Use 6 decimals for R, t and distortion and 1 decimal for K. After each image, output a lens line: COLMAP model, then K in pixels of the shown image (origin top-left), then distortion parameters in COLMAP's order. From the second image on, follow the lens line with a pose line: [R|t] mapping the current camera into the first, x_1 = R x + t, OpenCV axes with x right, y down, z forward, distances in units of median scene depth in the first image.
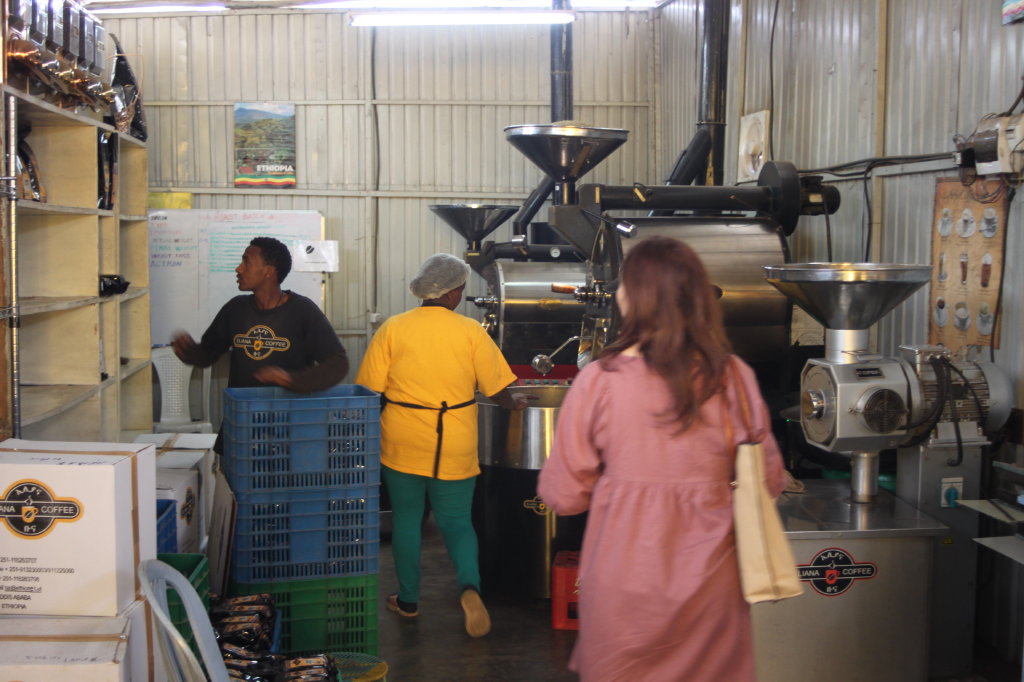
lens RADIAL K [[1338.7, 0, 511.3], [0, 1338.7, 340.5], [0, 0, 1]] dist [-0.107589, 0.000000]
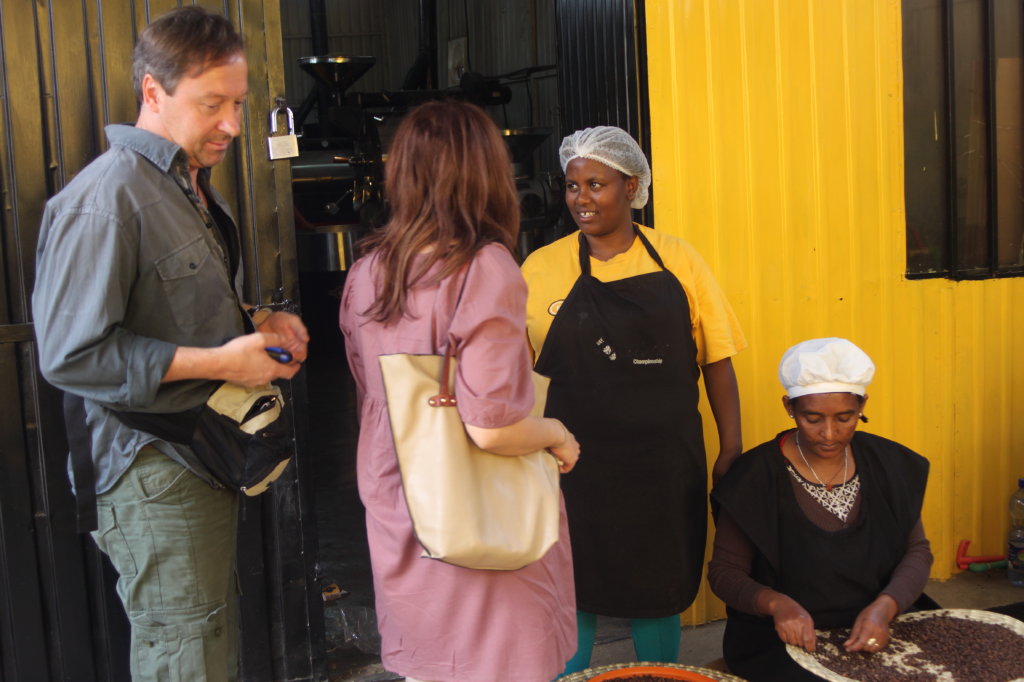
lens RADIAL K [[1338.7, 0, 511.9], [0, 1338.7, 340.8], [0, 0, 1]] dist [-0.107589, 0.000000]
pose [[0.977620, -0.080581, 0.194336, -0.085020], [0.067855, 0.995145, 0.071287, 0.072716], [-0.199136, -0.056505, 0.978341, -0.571006]]
